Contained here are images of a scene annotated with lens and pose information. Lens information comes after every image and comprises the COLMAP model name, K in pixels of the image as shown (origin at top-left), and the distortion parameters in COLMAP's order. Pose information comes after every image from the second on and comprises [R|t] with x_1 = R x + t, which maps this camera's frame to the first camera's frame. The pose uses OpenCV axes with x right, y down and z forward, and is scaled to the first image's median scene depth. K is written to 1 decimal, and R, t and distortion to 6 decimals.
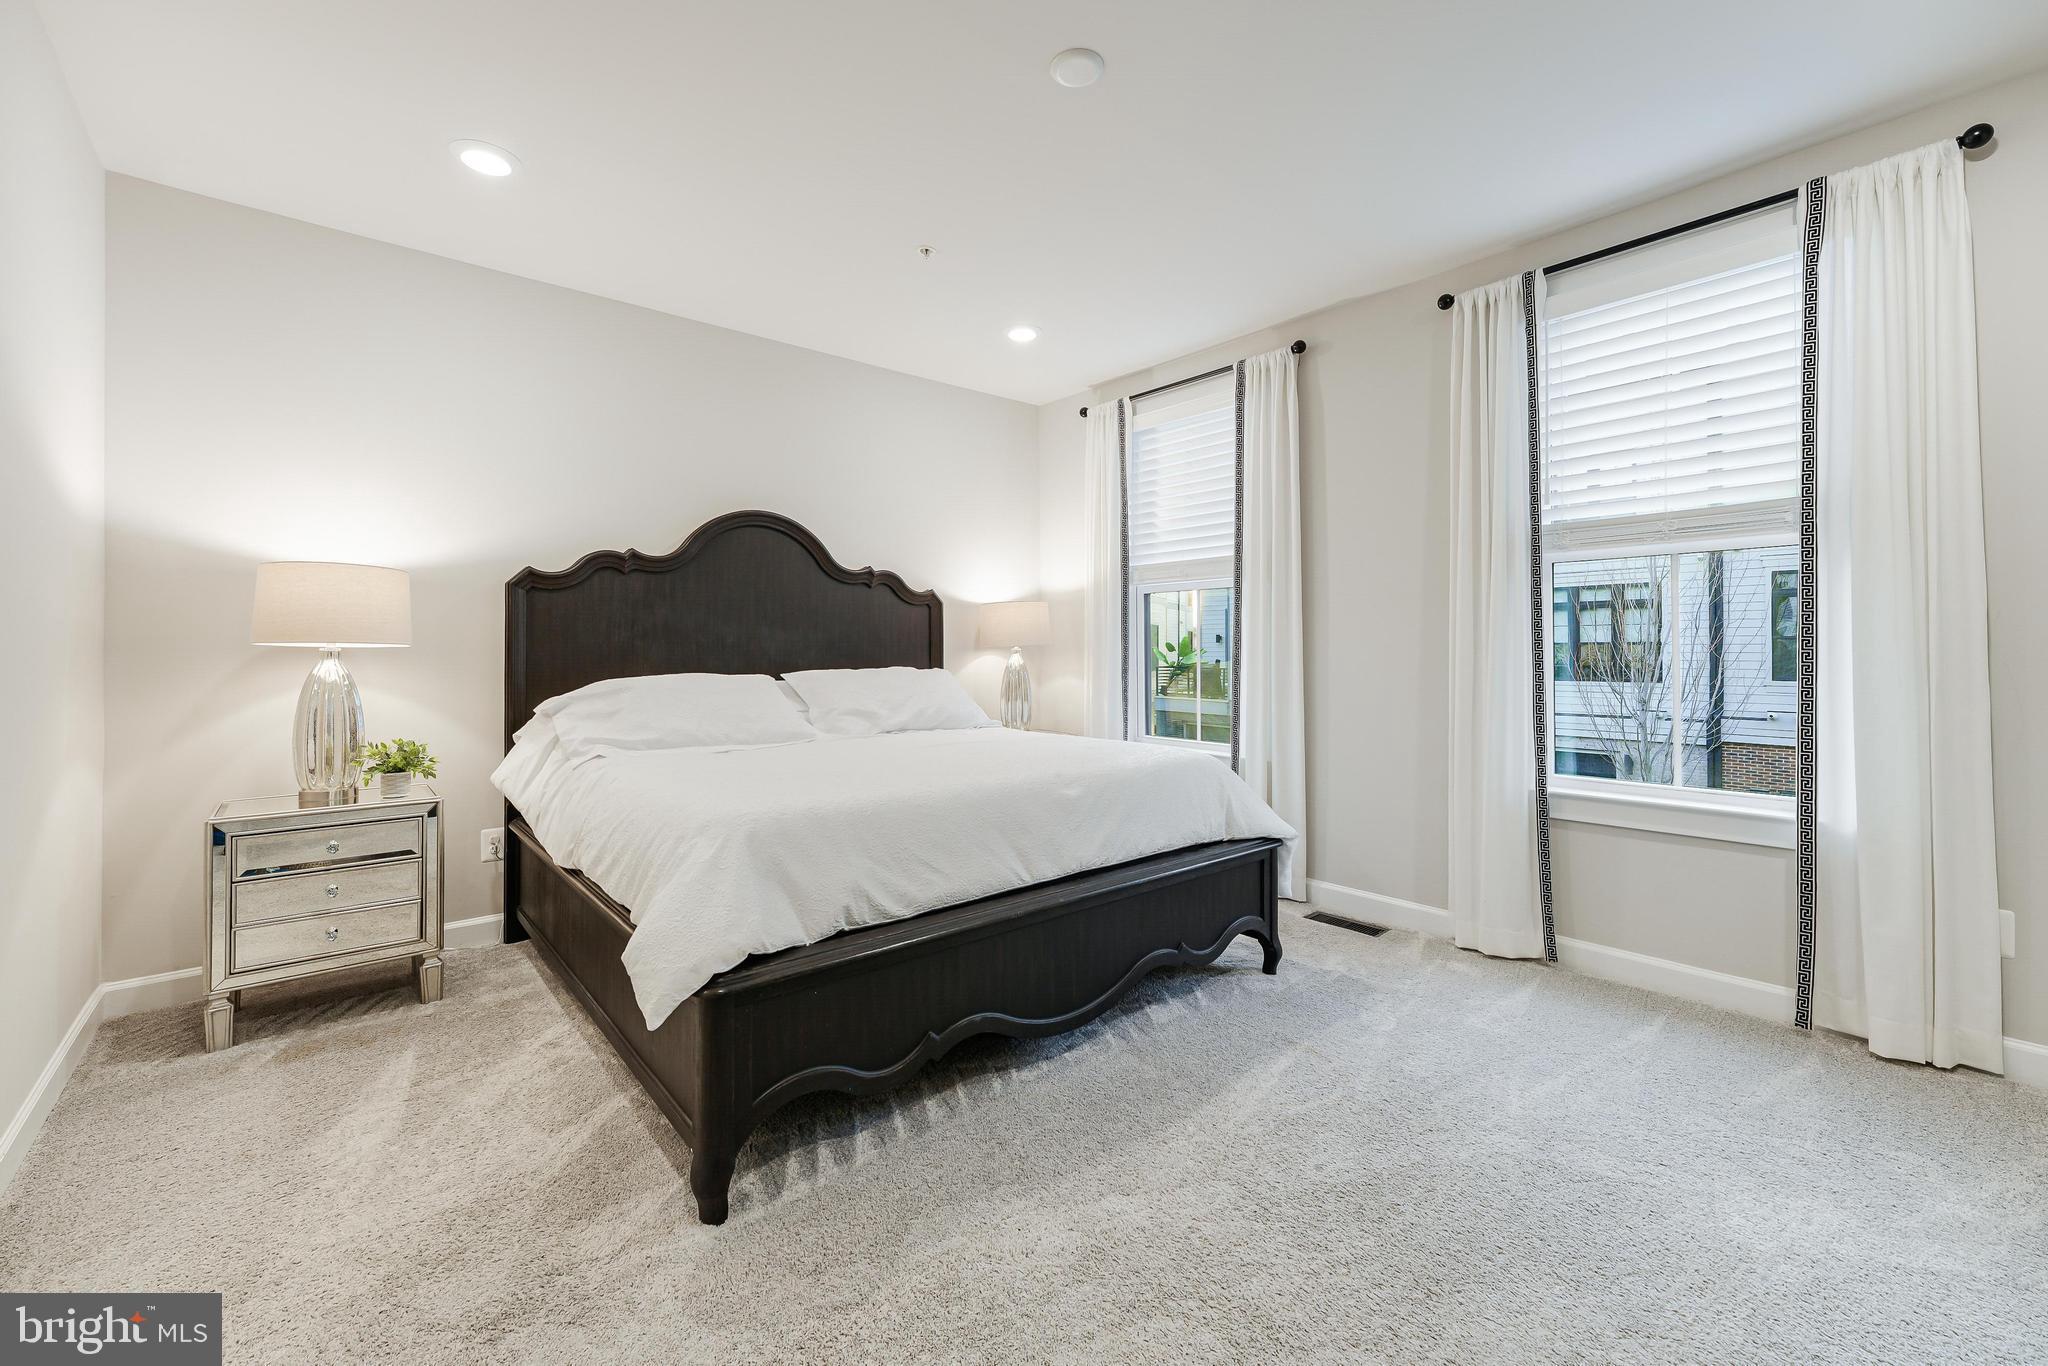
lens RADIAL K [[834.7, 0, 1023.9], [0, 834.7, 667.4], [0, 0, 1]] dist [0.003718, -0.000550]
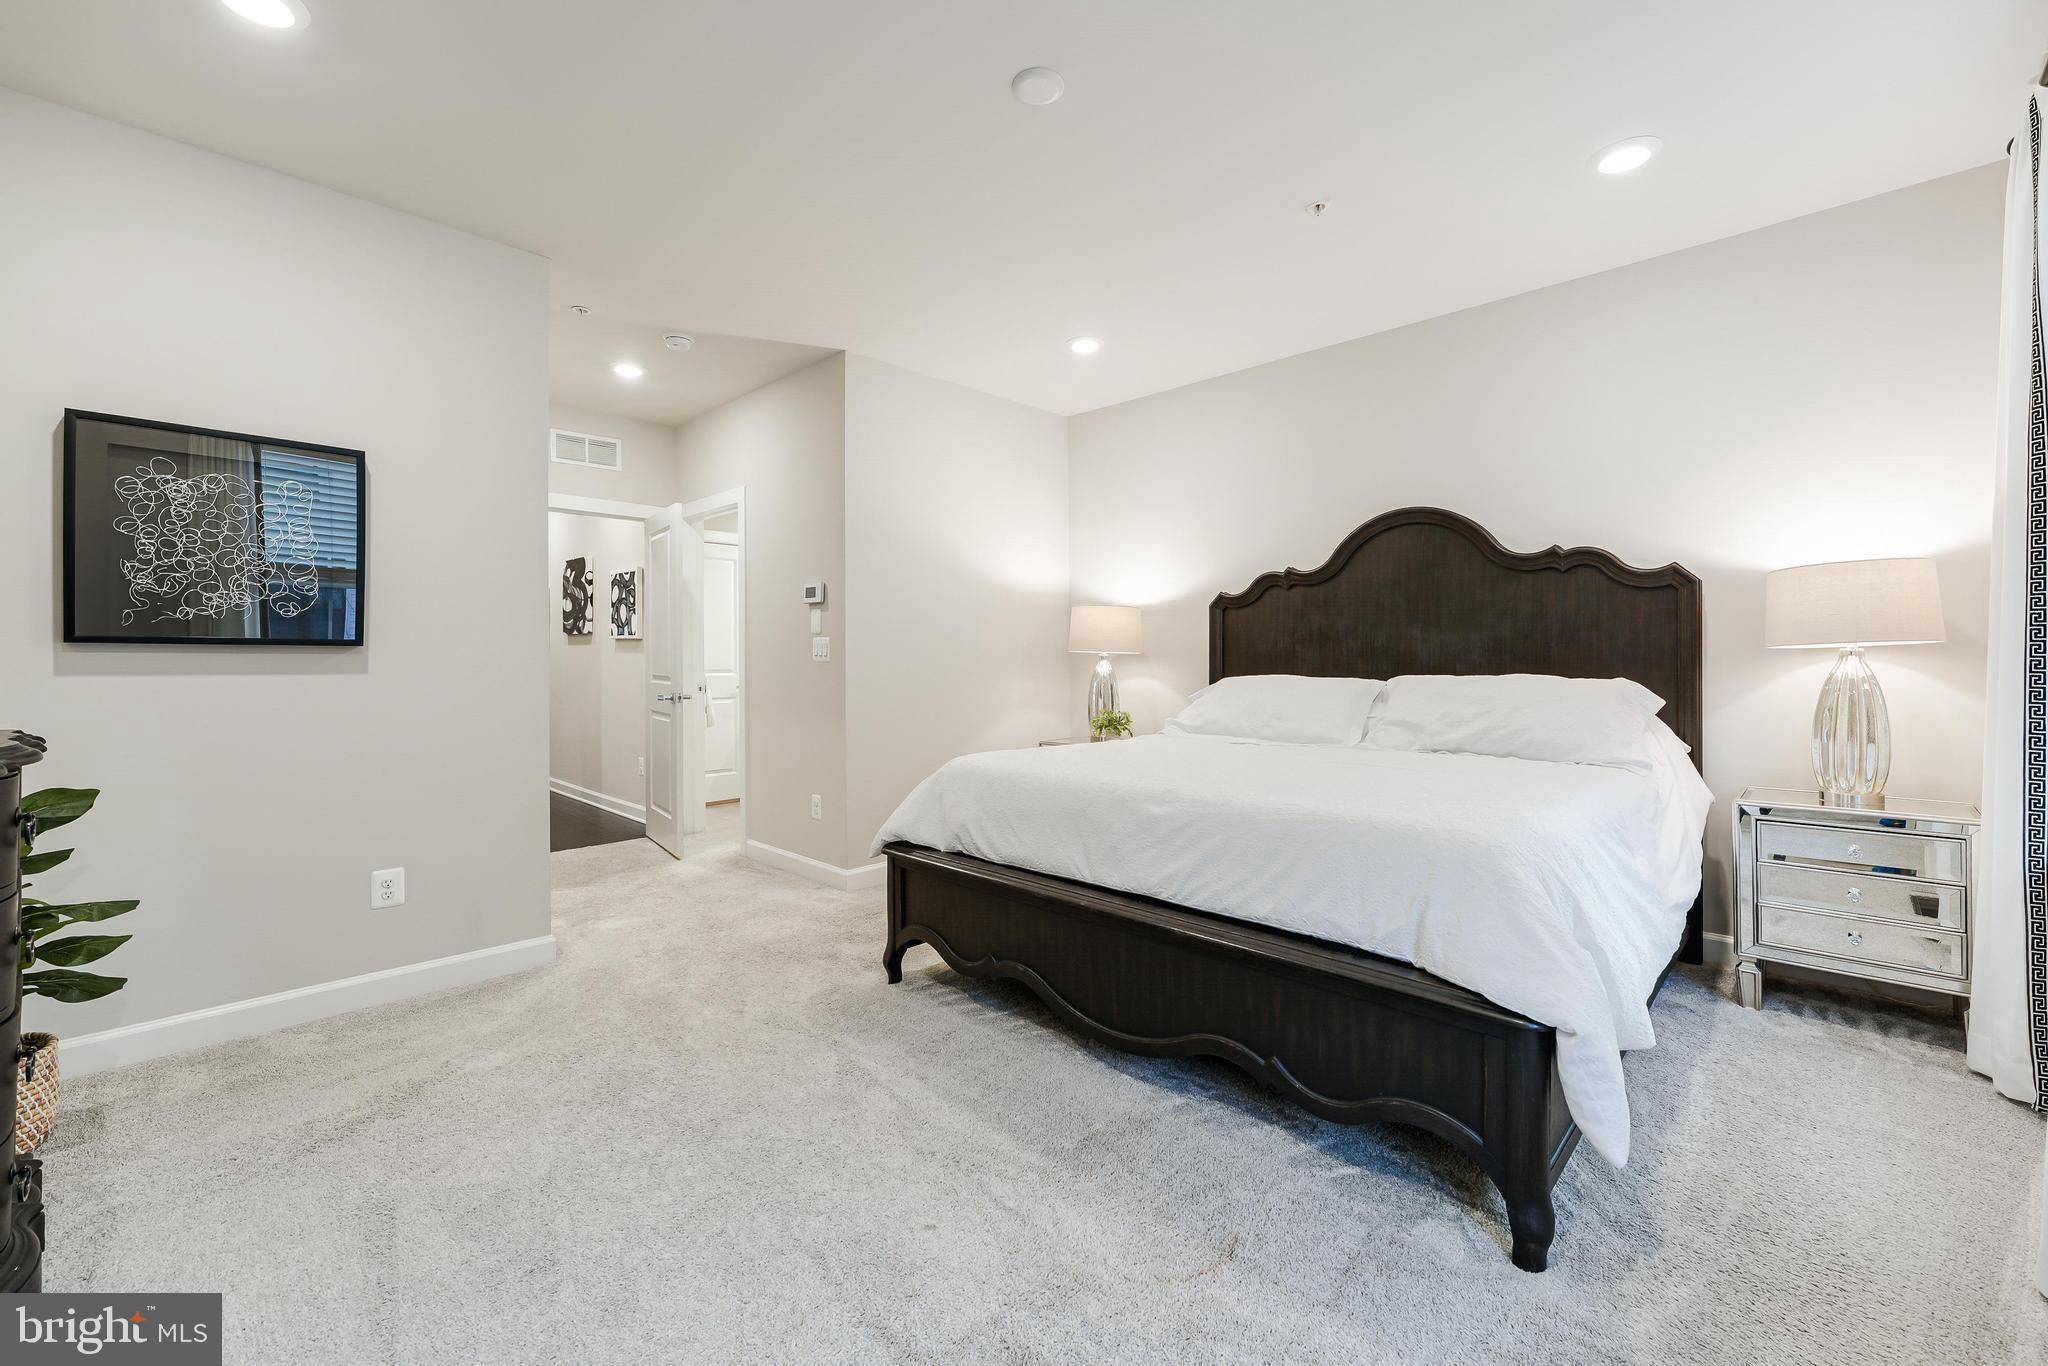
lens RADIAL K [[834.7, 0, 1023.9], [0, 834.7, 665.6], [0, 0, 1]] dist [0.003718, -0.000550]
pose [[0.086550, 0.012581, -0.996168, 0.711434], [-0.011243, 0.999869, 0.011651, -0.014969], [0.996184, 0.010192, 0.086680, 0.567411]]
